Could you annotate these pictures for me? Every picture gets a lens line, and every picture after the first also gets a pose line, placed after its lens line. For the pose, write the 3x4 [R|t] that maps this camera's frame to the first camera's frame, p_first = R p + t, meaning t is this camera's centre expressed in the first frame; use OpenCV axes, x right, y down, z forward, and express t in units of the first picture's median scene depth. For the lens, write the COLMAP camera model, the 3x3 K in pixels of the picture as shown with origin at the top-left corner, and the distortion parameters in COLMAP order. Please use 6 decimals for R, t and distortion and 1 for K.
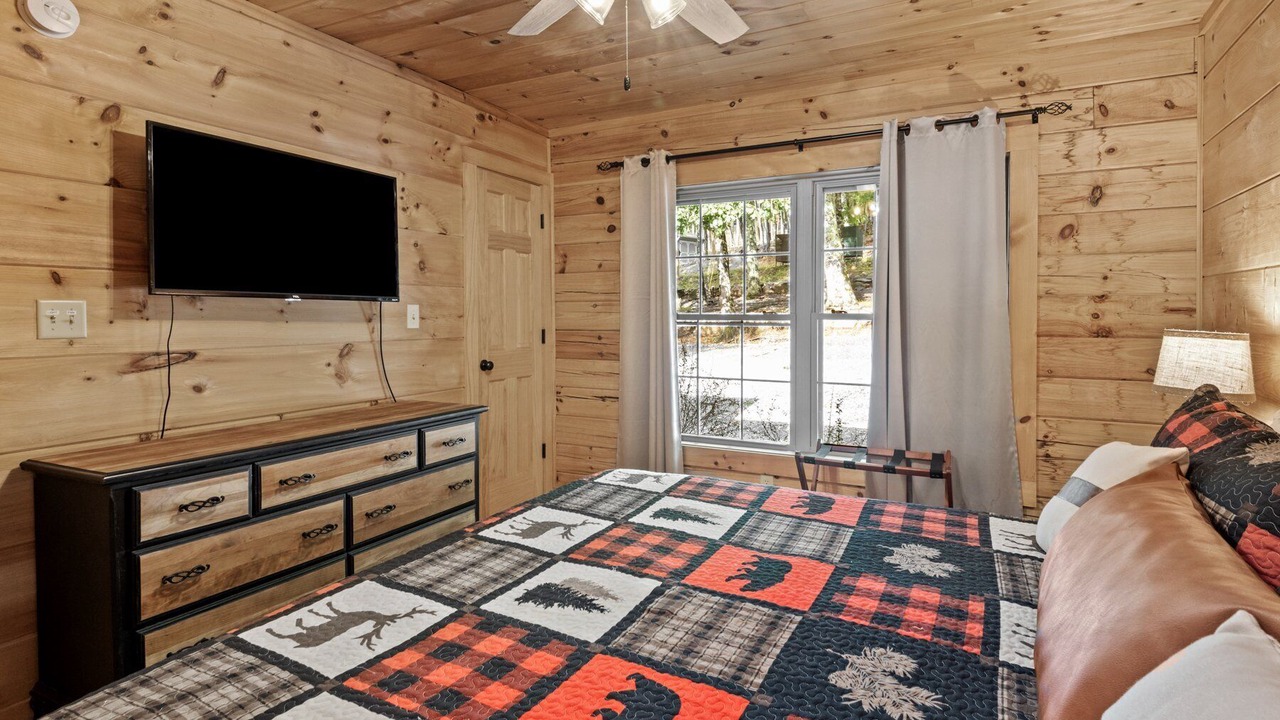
lens RADIAL K [[652.4, 0, 642.6], [0, 652.4, 320.5], [0, 0, 1]] dist [0.028629, -0.001140]
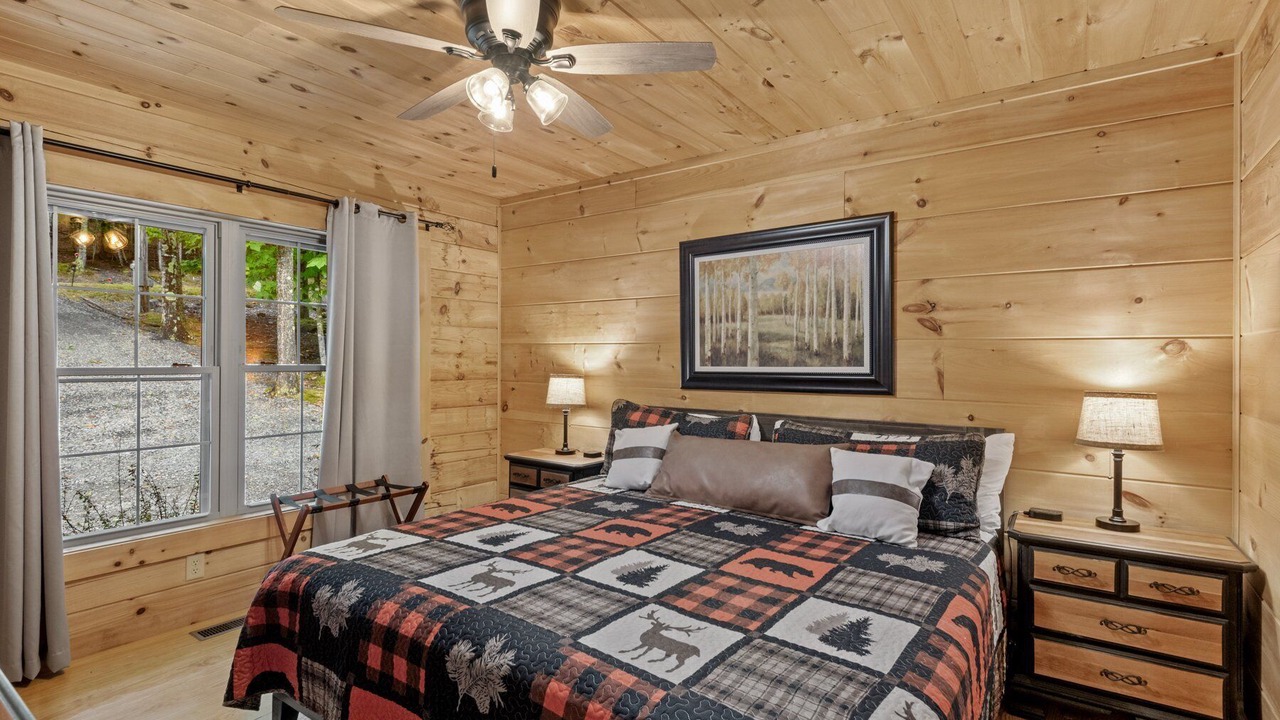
lens RADIAL K [[607.3, 0, 640.0], [0, 607.3, 360.0], [0, 0, 1]] dist [0.027135, -0.021986]
pose [[0.139667, -0.000463, 0.990198, -1.112410], [0.006460, 0.999979, -0.000444, -0.031109], [-0.990177, 0.006459, 0.139667, 0.641813]]
